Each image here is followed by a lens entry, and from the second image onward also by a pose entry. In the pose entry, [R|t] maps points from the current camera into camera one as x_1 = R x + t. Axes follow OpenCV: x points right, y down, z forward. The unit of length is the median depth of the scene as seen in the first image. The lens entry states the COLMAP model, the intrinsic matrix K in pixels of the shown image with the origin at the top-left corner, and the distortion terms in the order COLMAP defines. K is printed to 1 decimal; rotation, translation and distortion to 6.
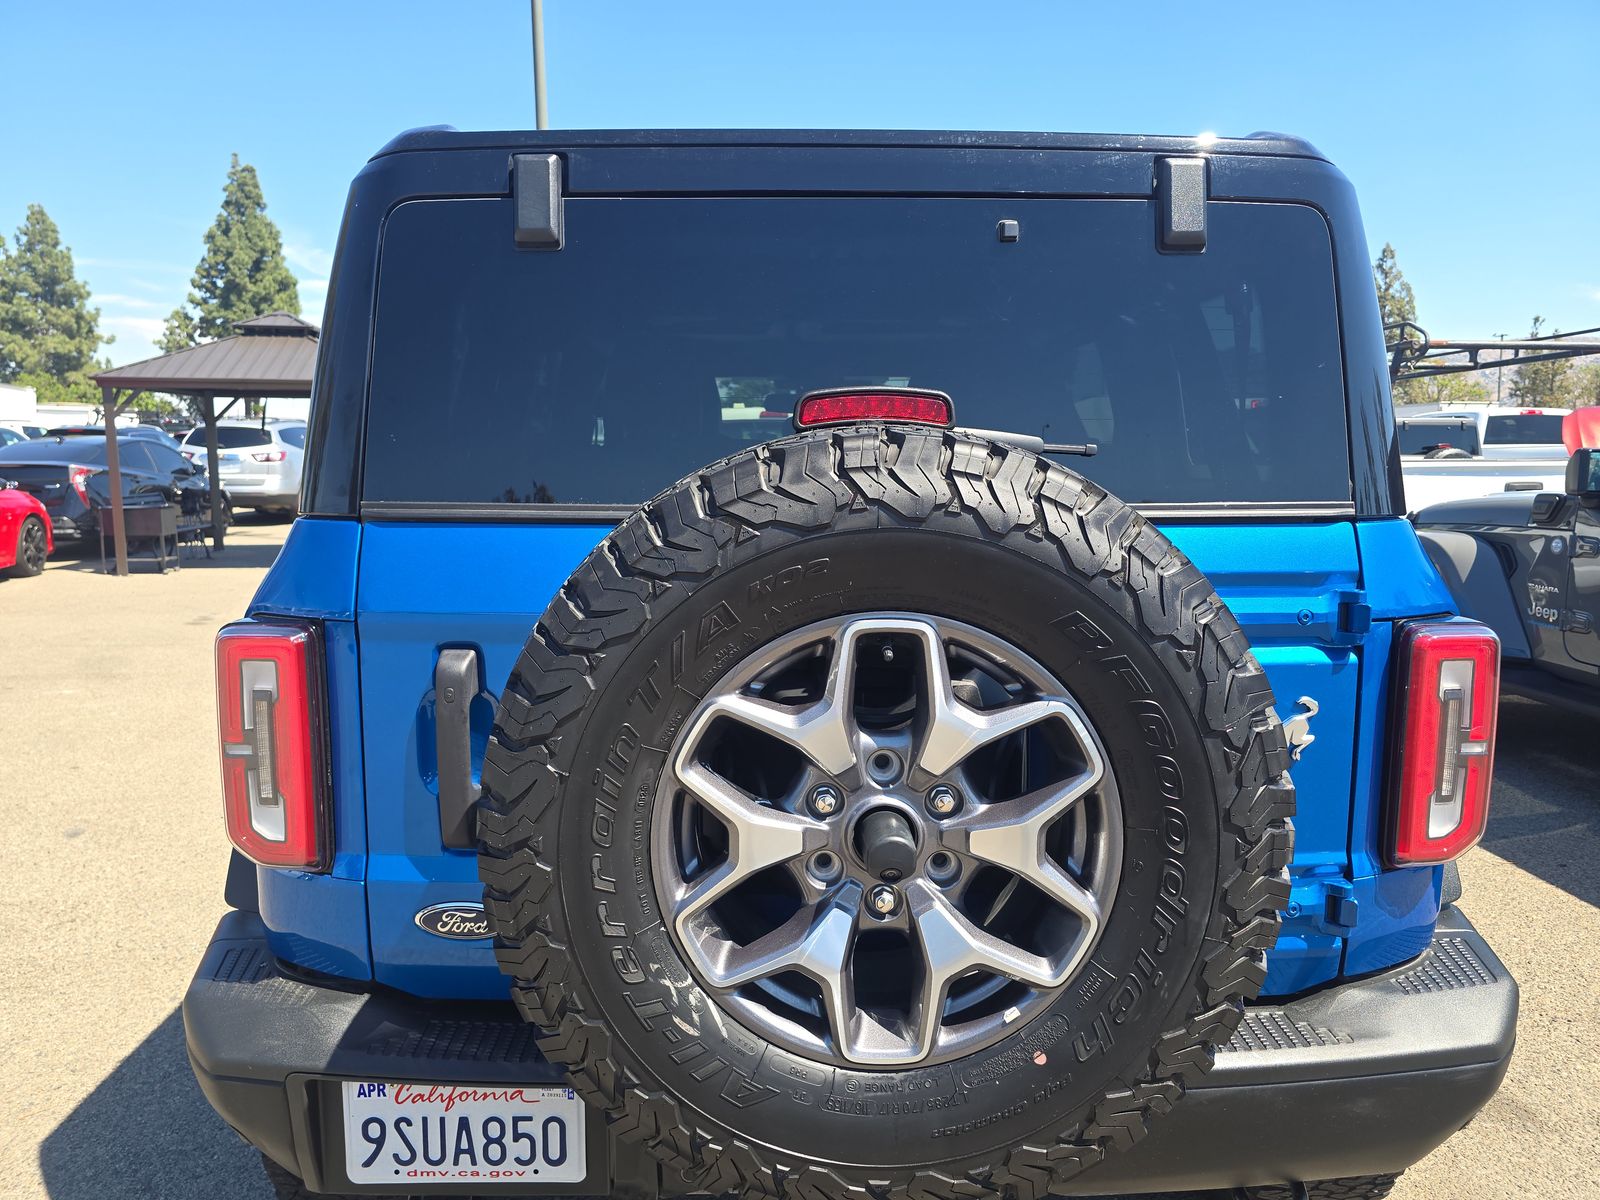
lens RADIAL K [[1137.2, 0, 798.9], [0, 1137.2, 600.8], [0, 0, 1]] dist [-0.002303, -0.003758]
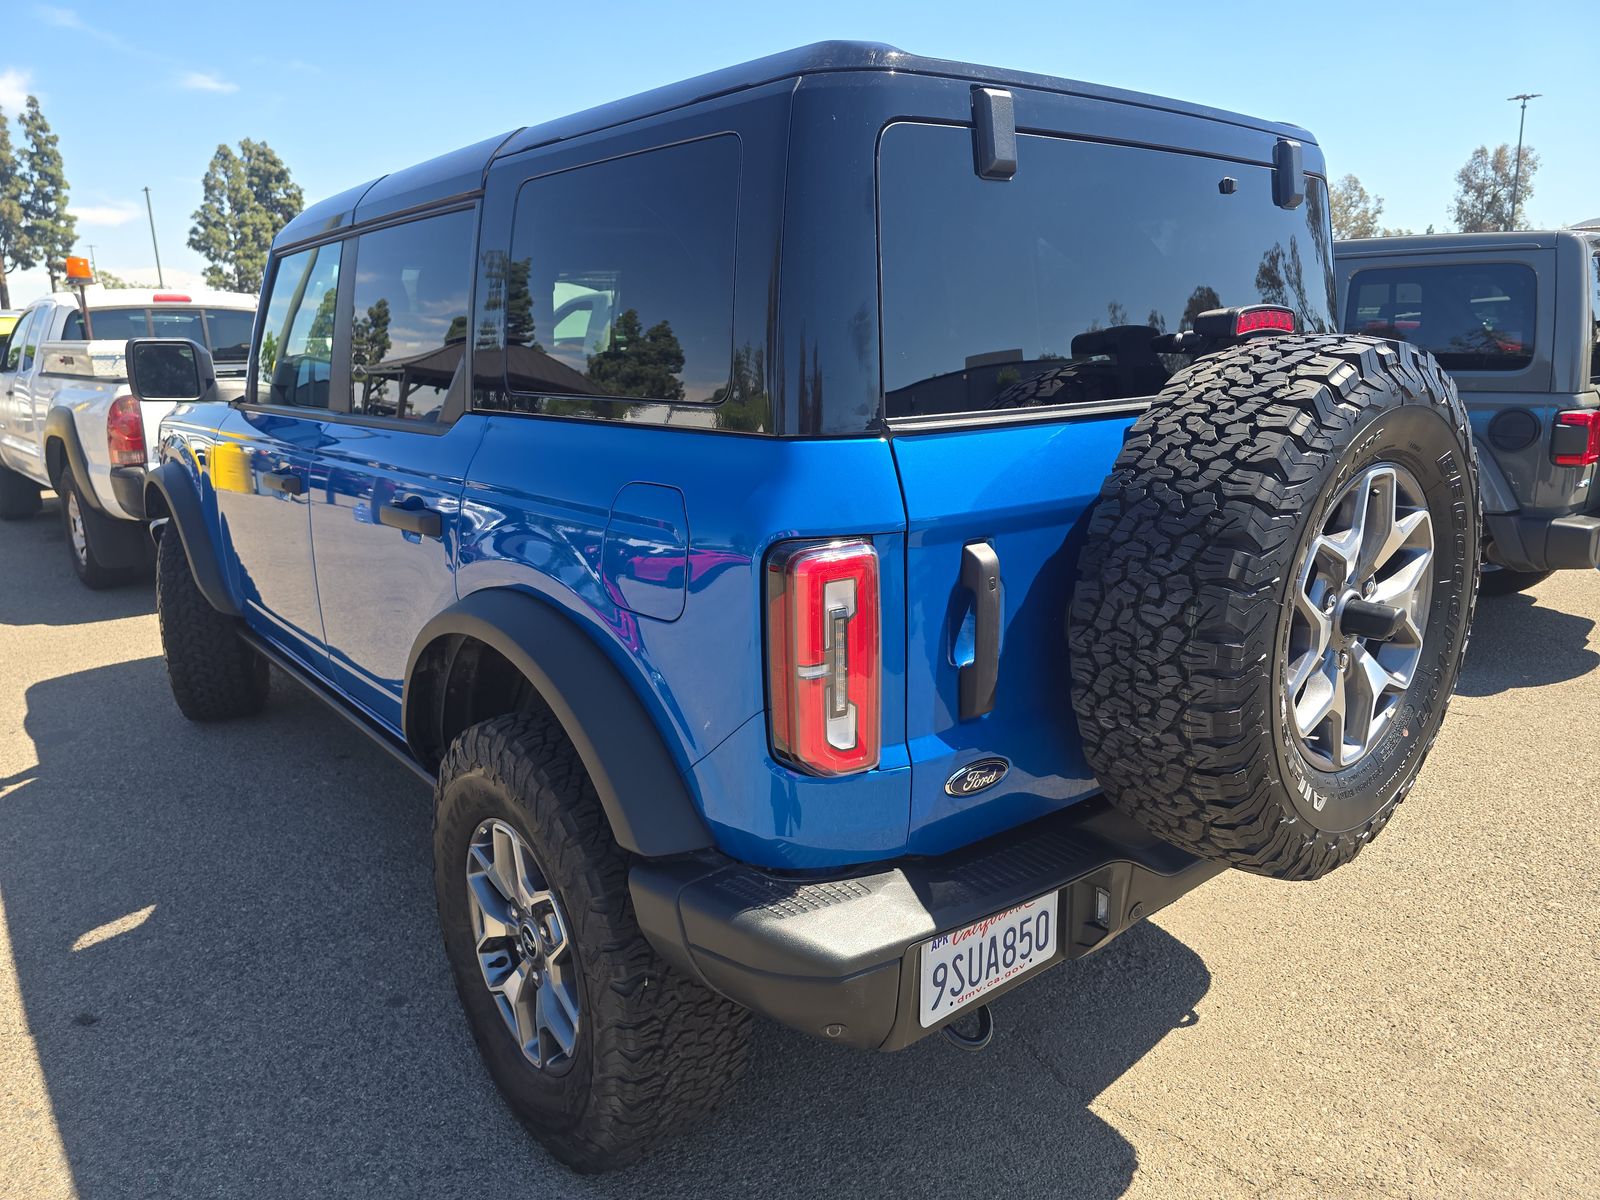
lens RADIAL K [[1137.2, 0, 800.8], [0, 1137.2, 602.0], [0, 0, 1]] dist [-0.002303, -0.003758]
pose [[0.790553, -0.172804, 0.587508, -1.083778], [0.105717, 0.983469, 0.147015, -0.082221], [-0.603200, -0.054113, 0.795752, 0.198799]]
